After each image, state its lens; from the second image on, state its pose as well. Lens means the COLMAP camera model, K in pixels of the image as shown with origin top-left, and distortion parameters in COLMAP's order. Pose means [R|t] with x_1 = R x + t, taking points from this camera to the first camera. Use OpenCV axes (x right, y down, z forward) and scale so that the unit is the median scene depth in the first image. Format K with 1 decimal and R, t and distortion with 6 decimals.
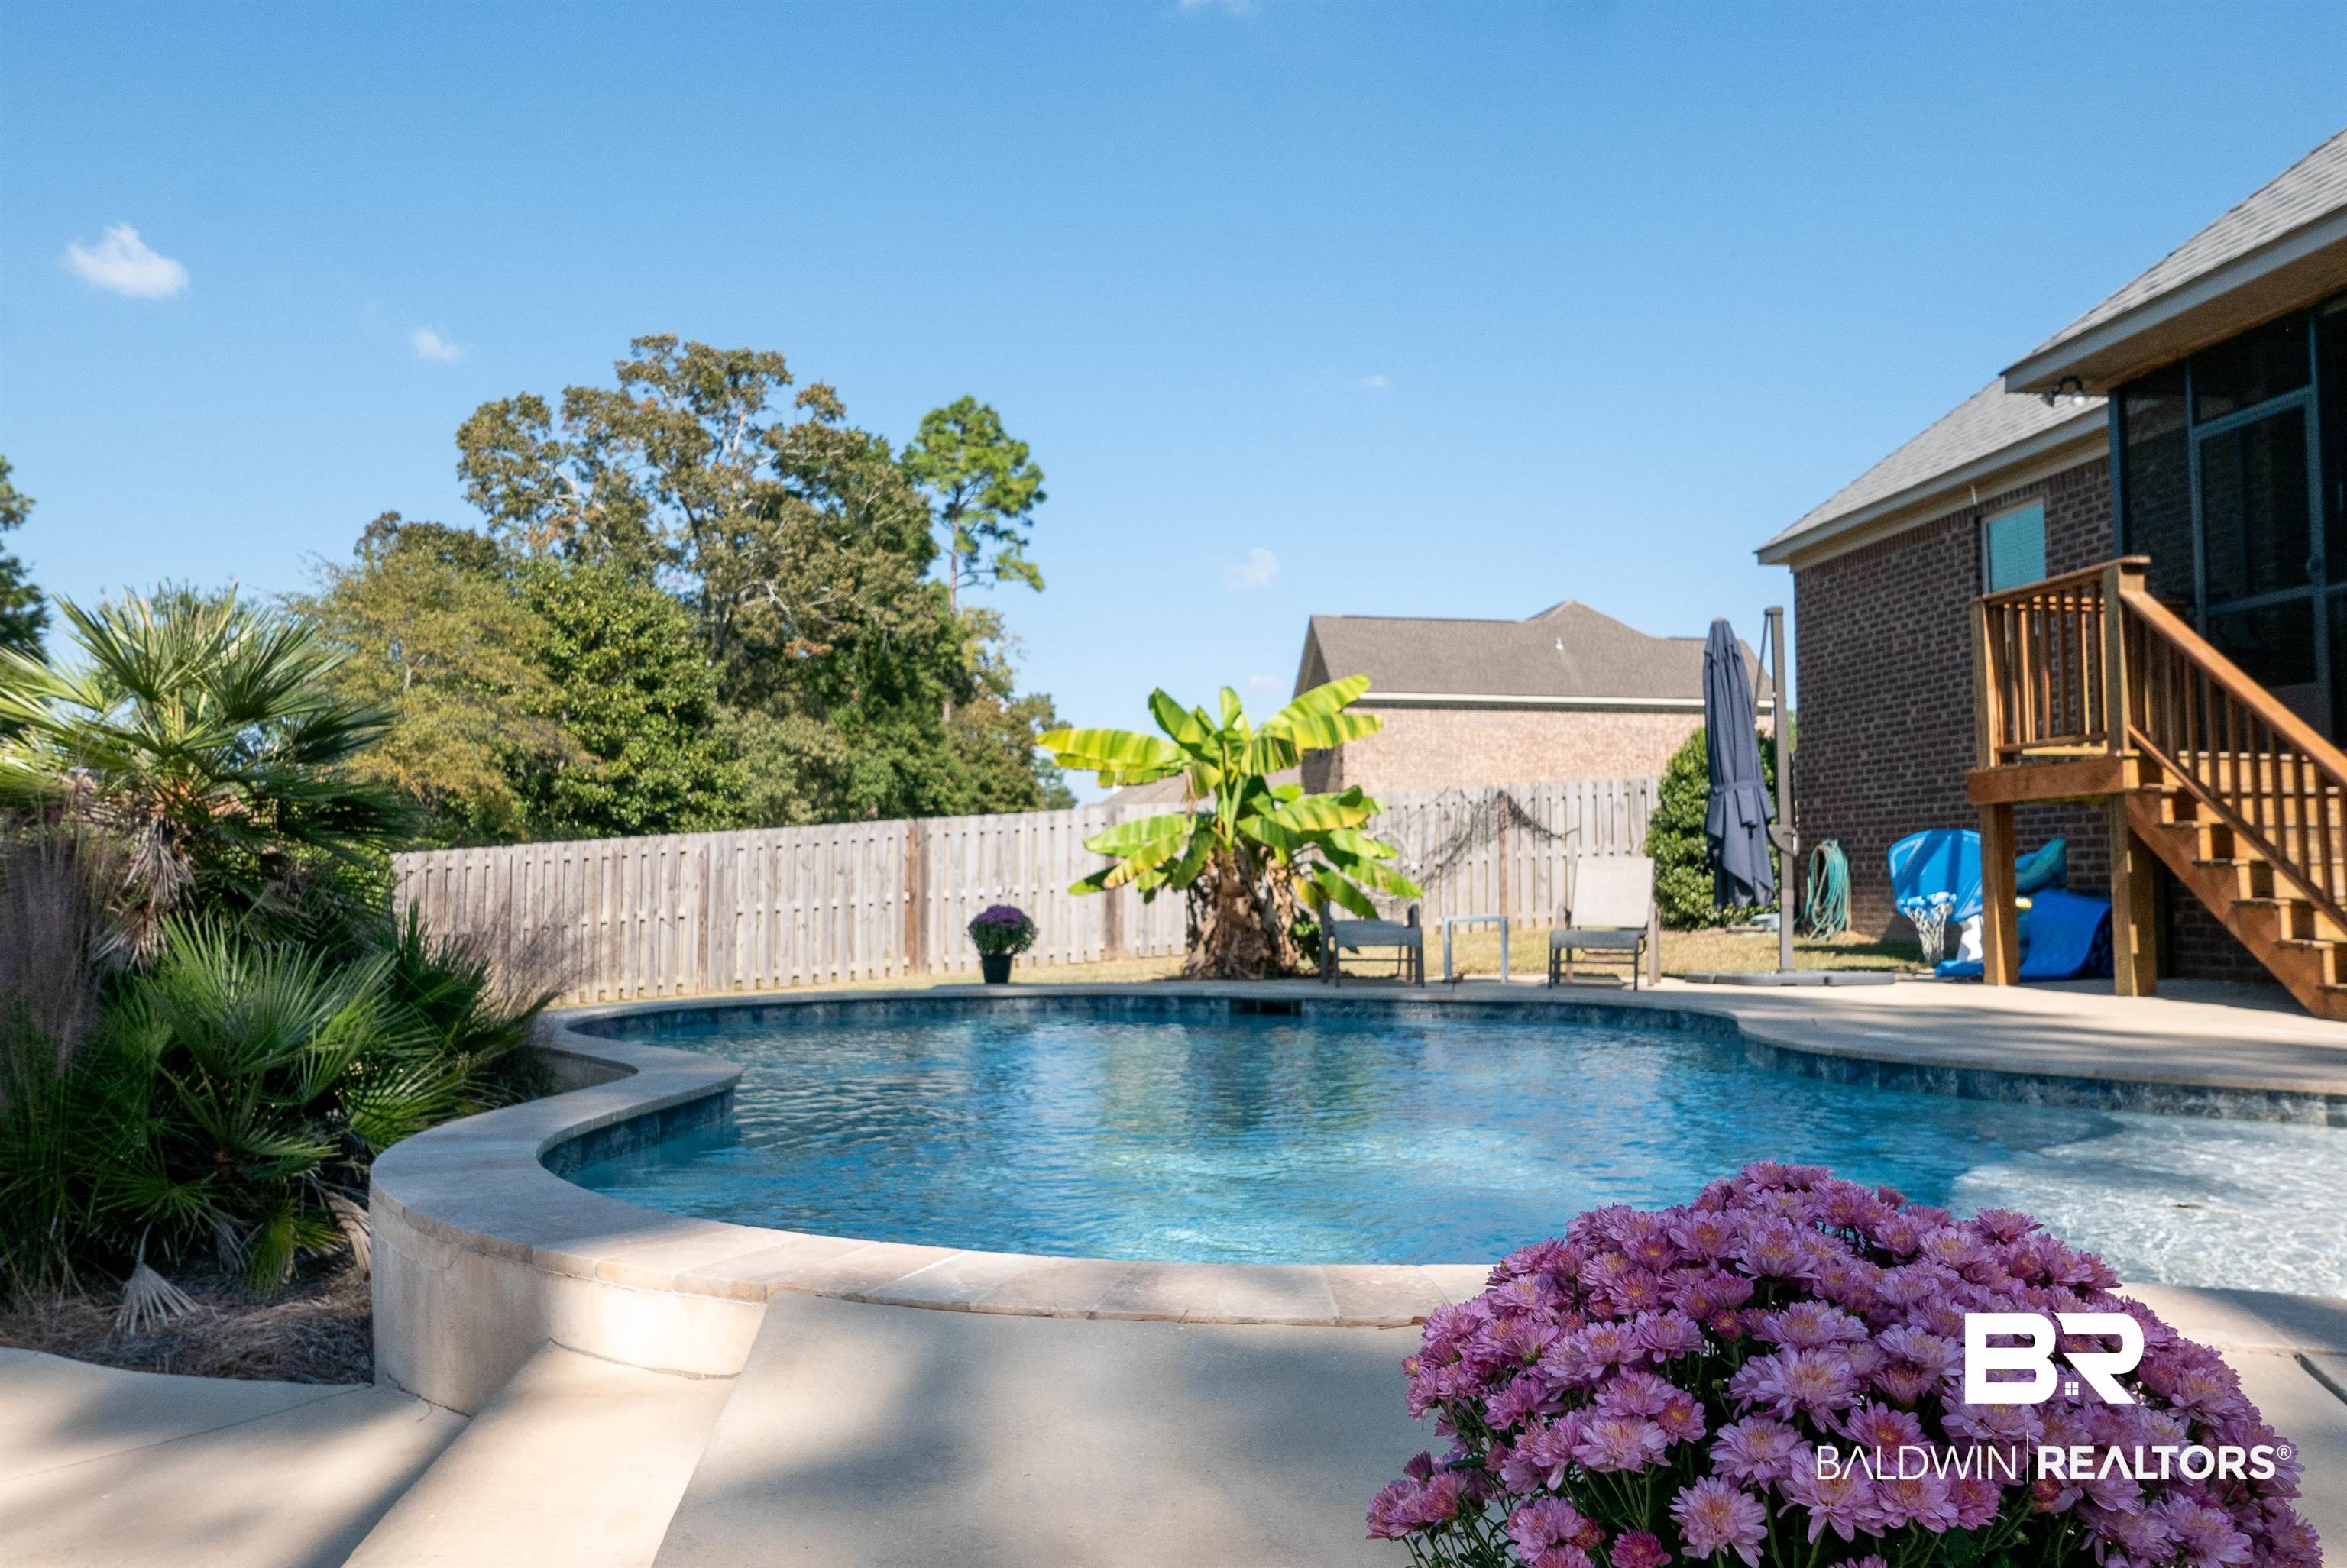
lens RADIAL K [[1675.5, 0, 1178.5], [0, 1675.5, 771.5], [0, 0, 1]] dist [-0.035328, 0.016234]
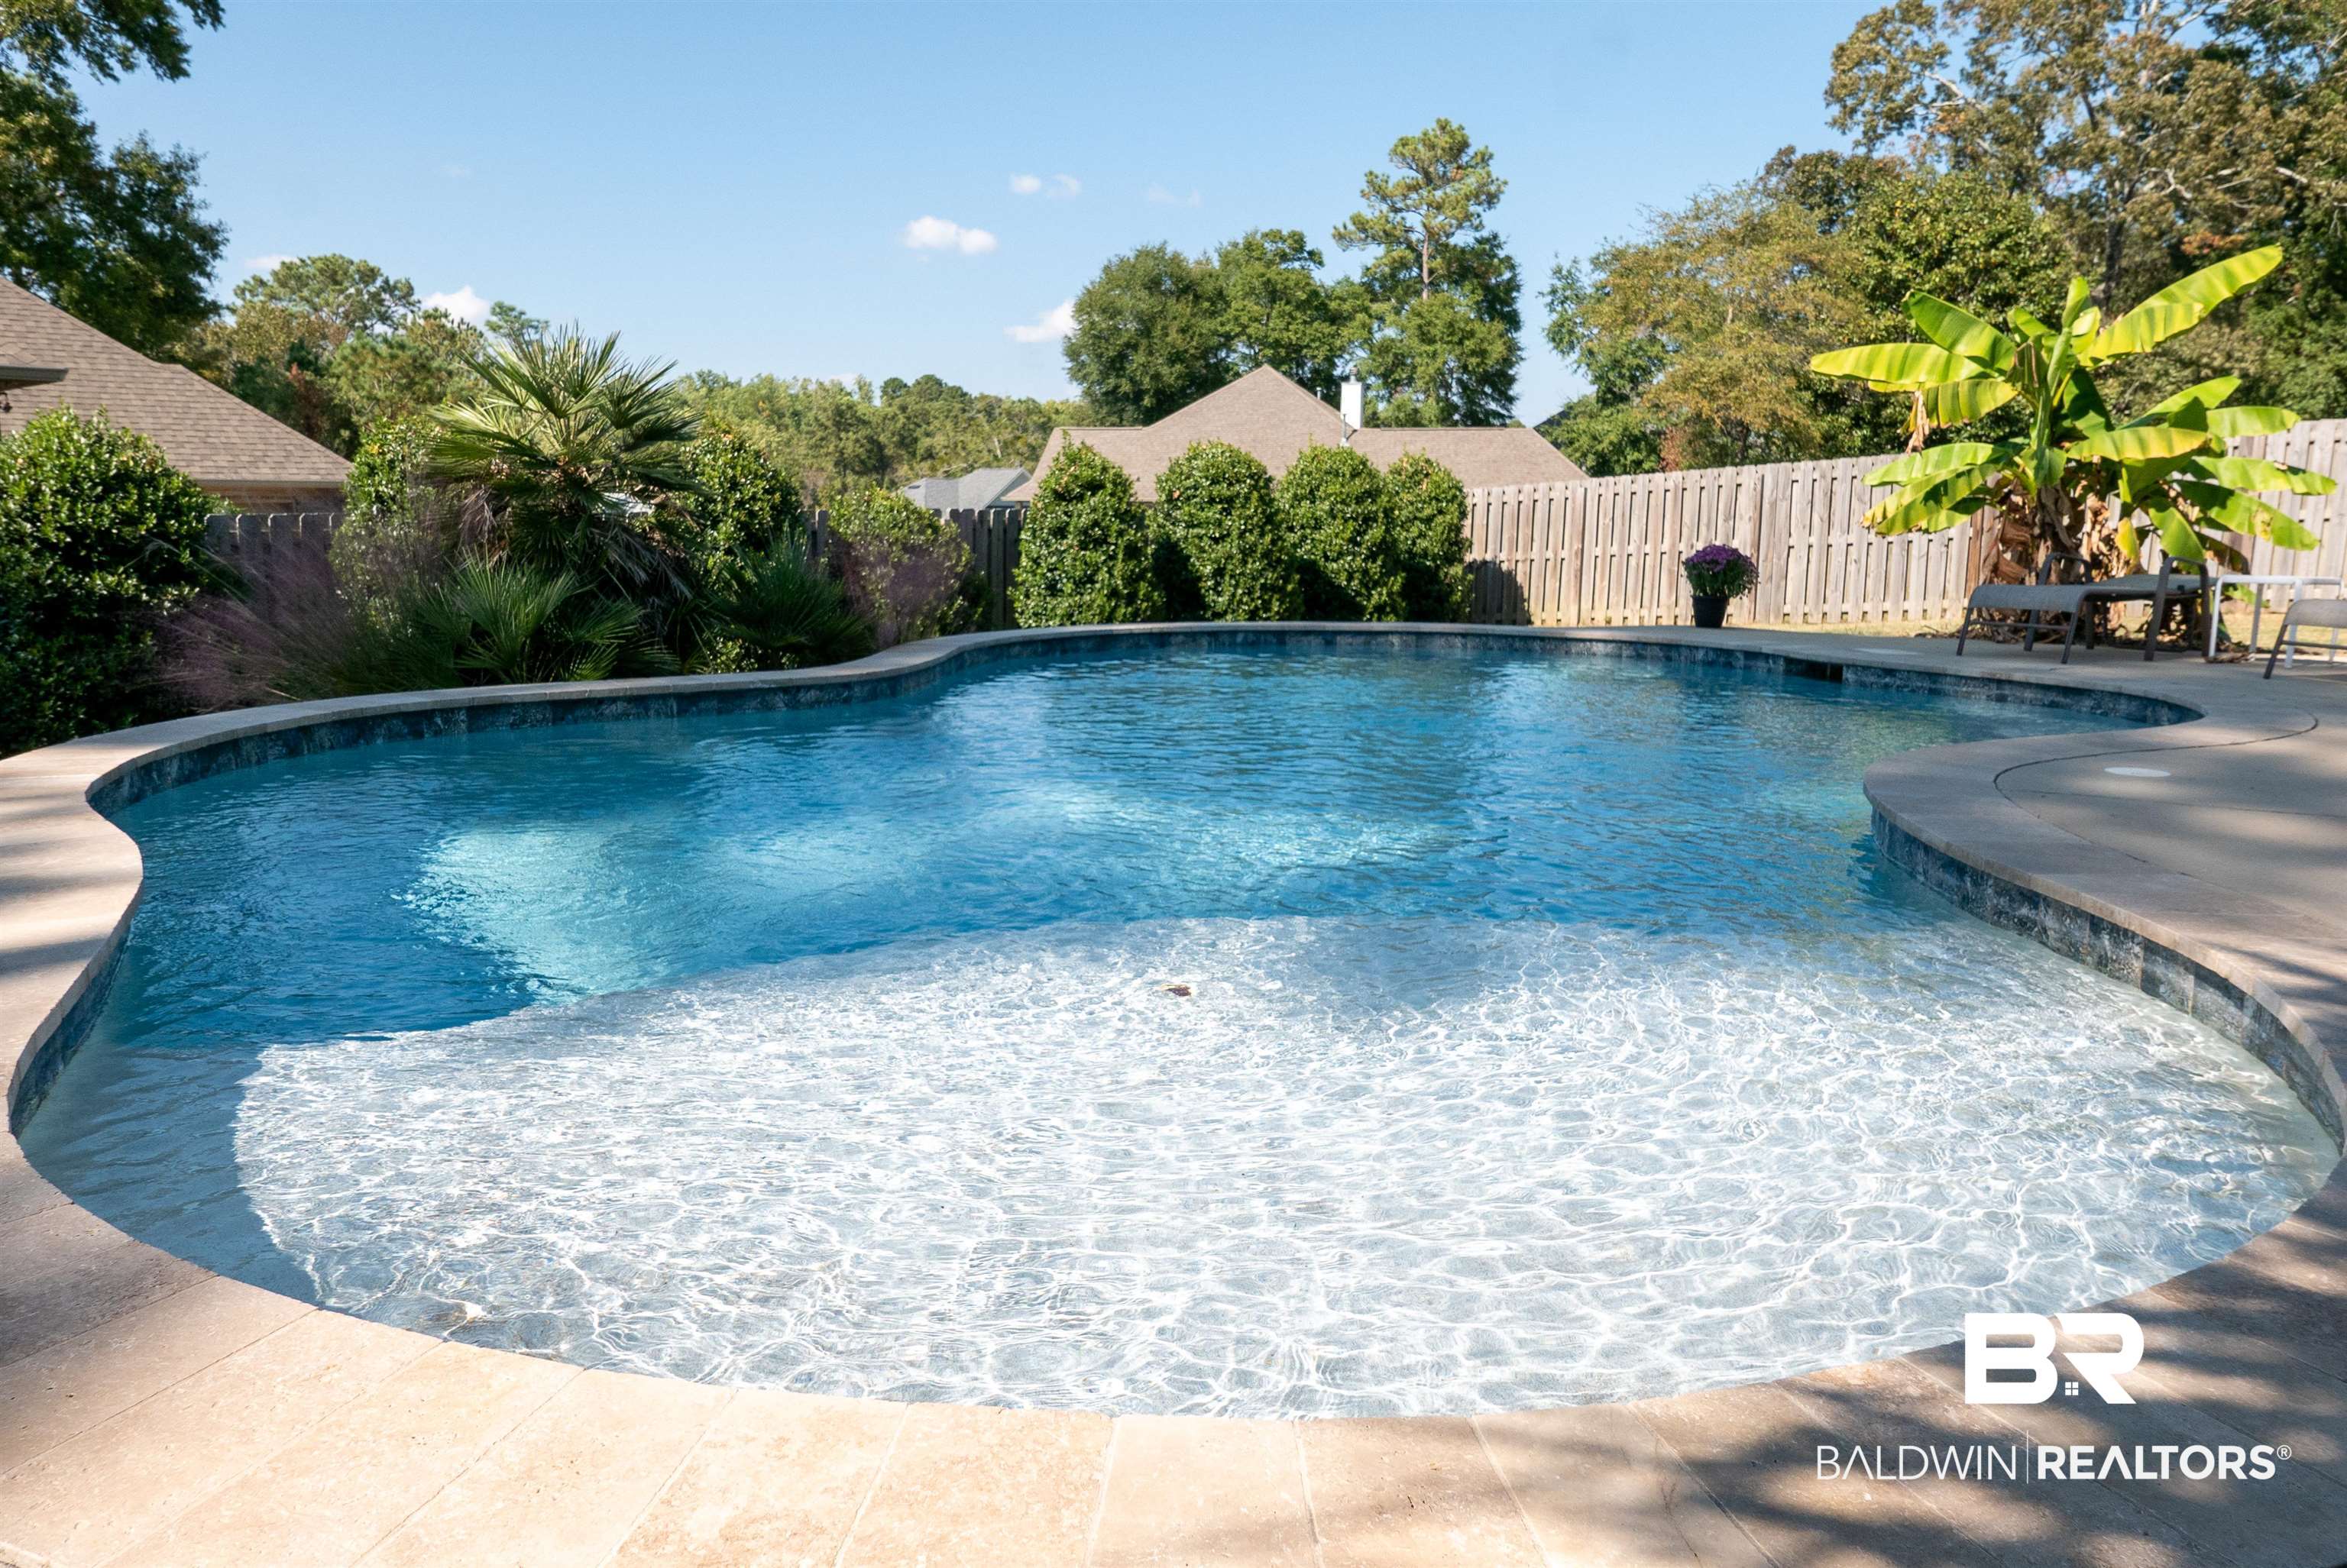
lens RADIAL K [[1675.5, 0, 1328.9], [0, 1675.5, 748.8], [0, 0, 1]] dist [-0.035328, 0.016234]
pose [[0.674613, 0.111151, -0.729755, 0.143805], [0.043749, 0.980840, 0.189837, 0.001328], [0.736874, -0.159992, 0.656825, 0.065376]]
